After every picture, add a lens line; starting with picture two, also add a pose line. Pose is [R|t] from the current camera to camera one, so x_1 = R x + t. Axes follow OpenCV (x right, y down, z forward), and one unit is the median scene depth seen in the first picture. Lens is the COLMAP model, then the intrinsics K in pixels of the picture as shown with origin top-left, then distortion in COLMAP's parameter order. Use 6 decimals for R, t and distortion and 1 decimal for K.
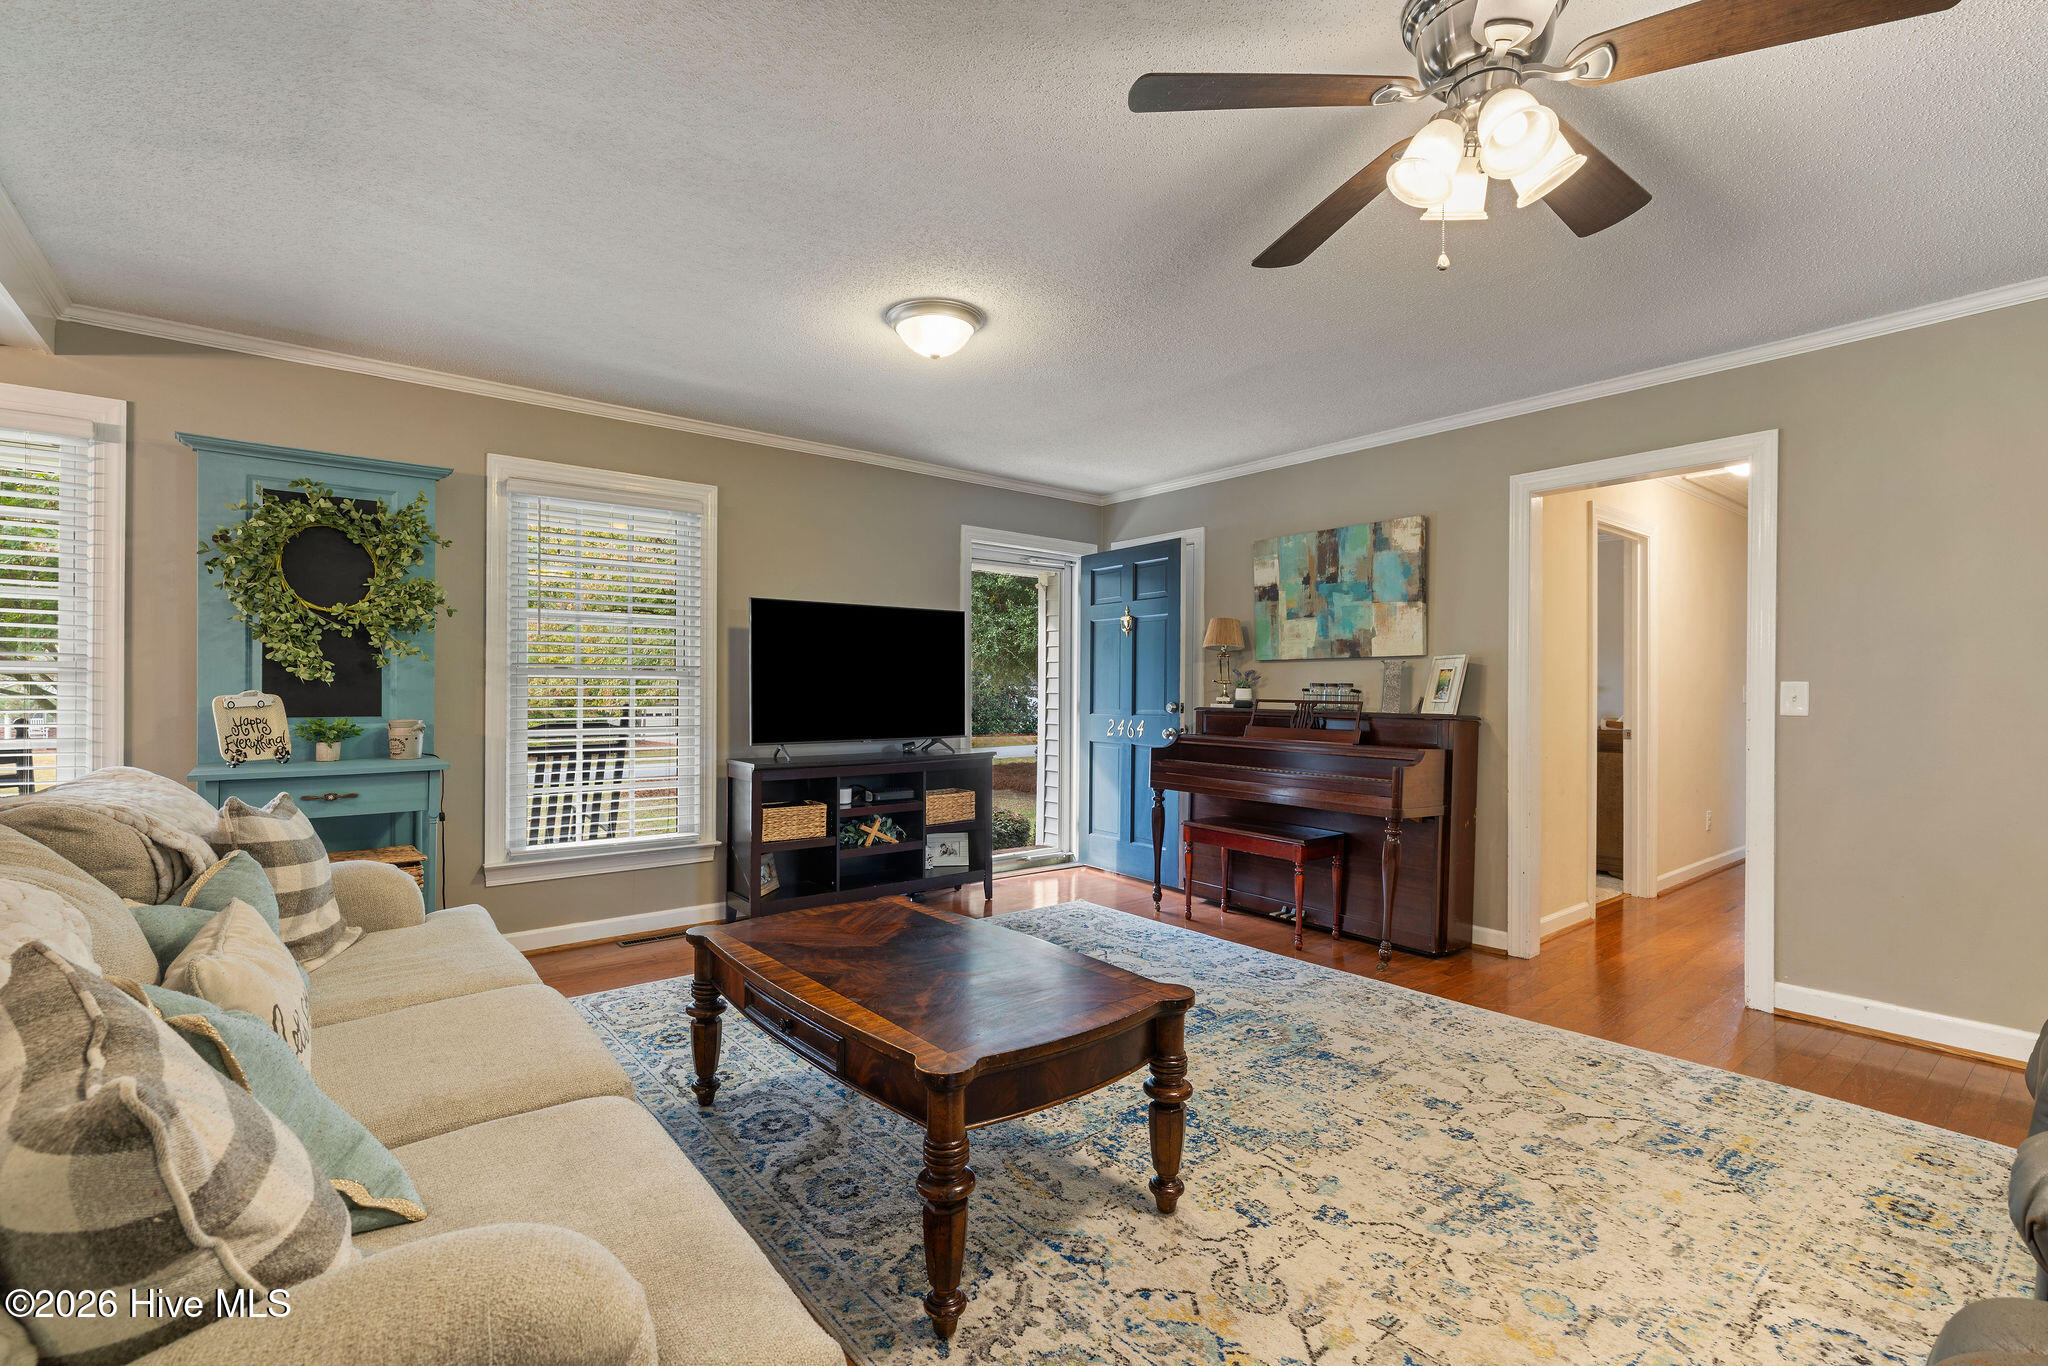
lens RADIAL K [[905.7, 0, 1024.0], [0, 905.7, 686.5], [0, 0, 1]] dist [0.000087, 0.000021]
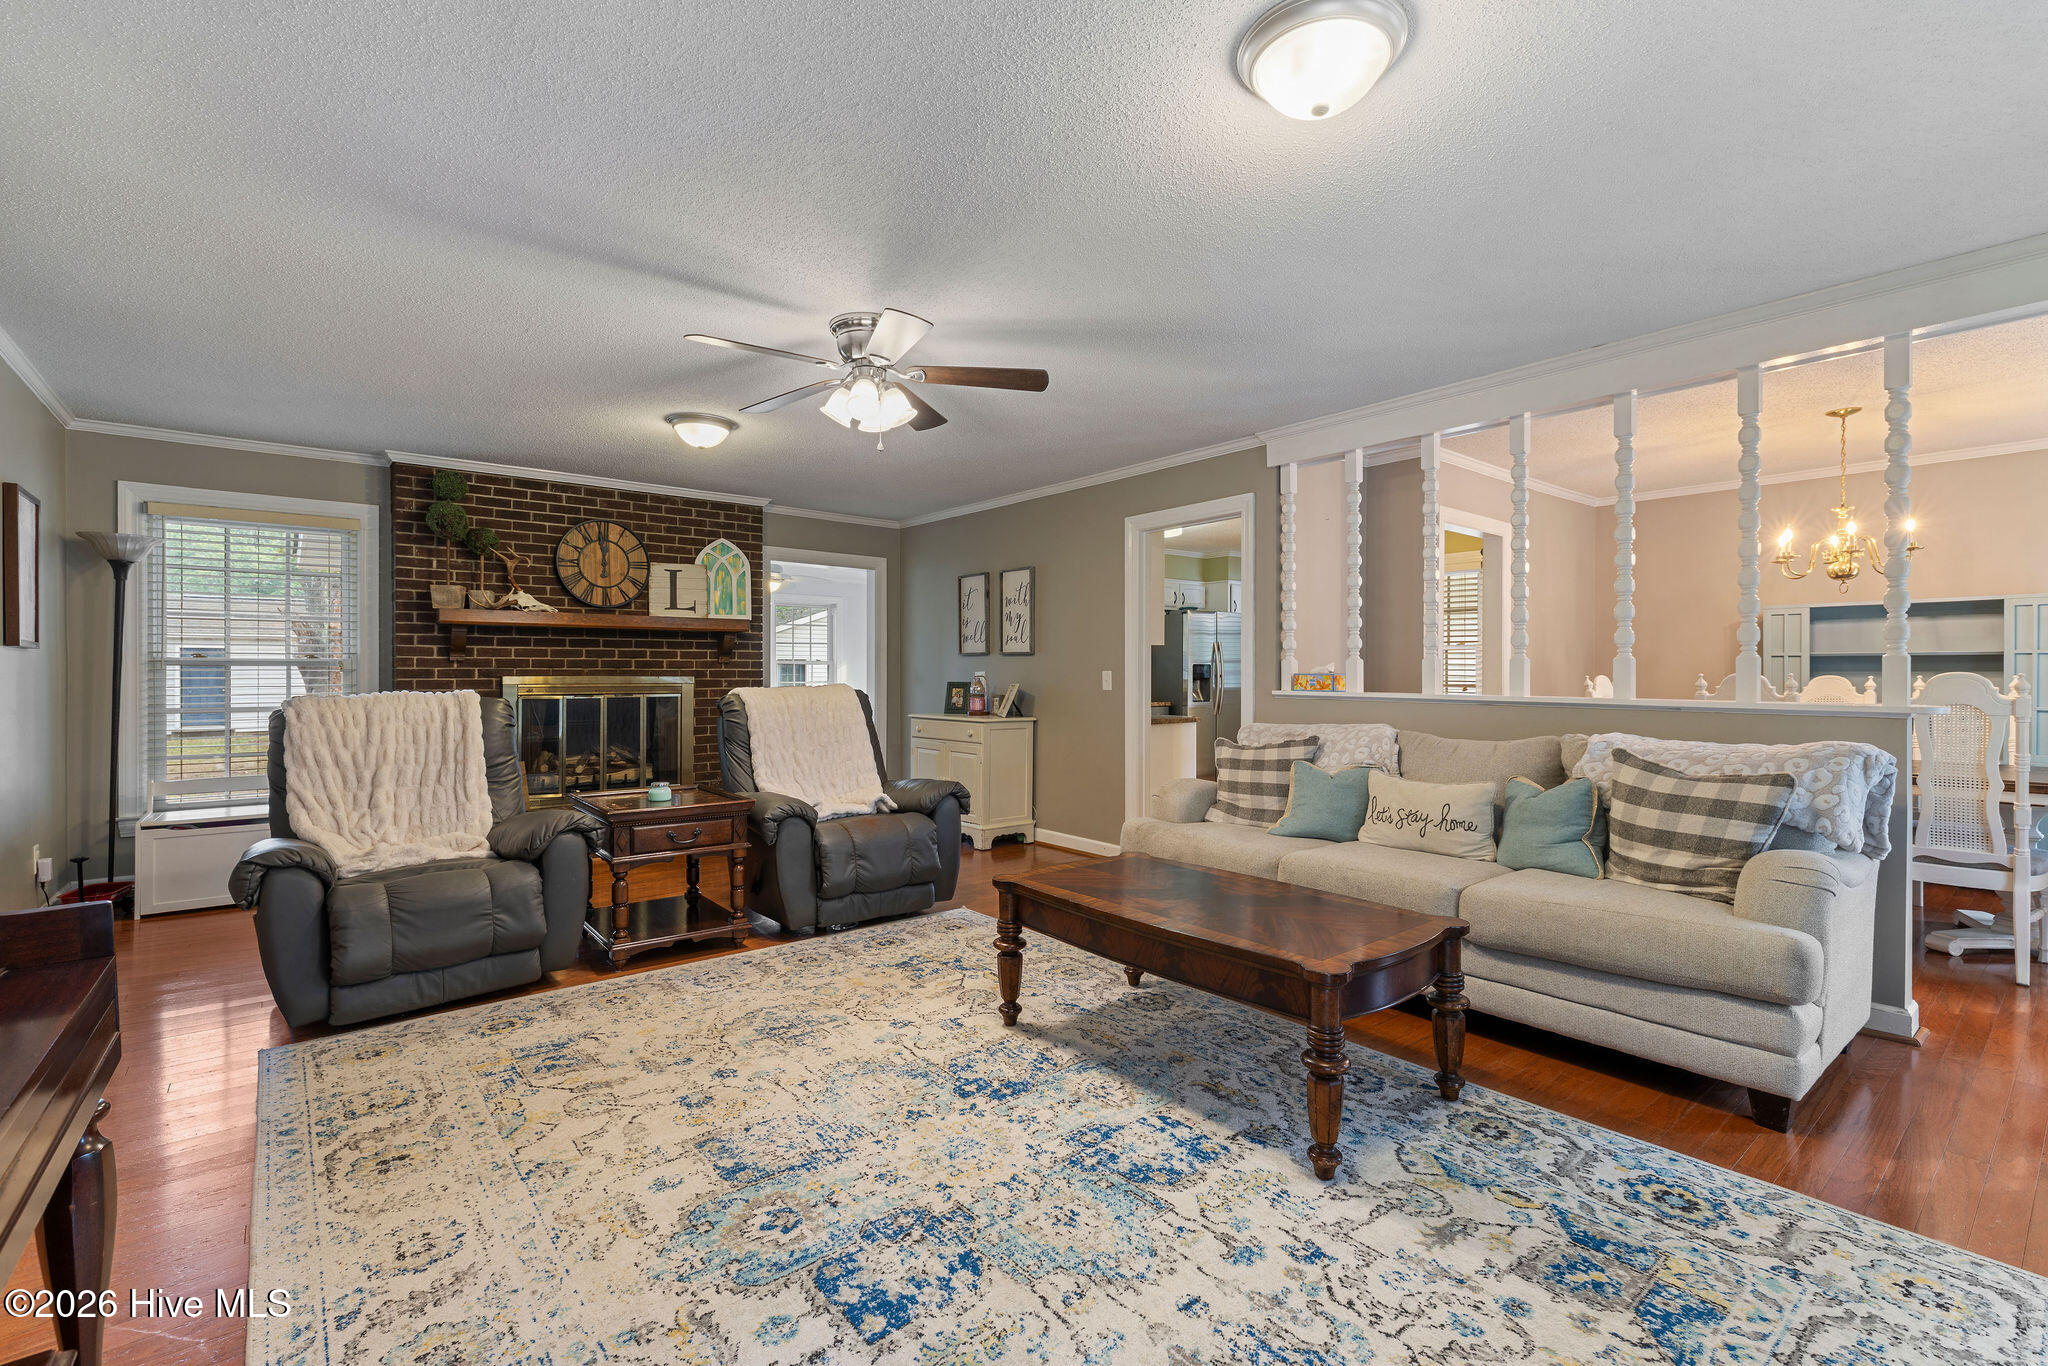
lens RADIAL K [[905.7, 0, 1029.6], [0, 905.7, 678.0], [0, 0, 1]] dist [0.000087, 0.000021]
pose [[-0.999852, -0.007243, -0.015589, 0.135668], [-0.007244, 0.999974, 0.000012, 0.008935], [0.015589, 0.000125, -0.999878, 2.202879]]
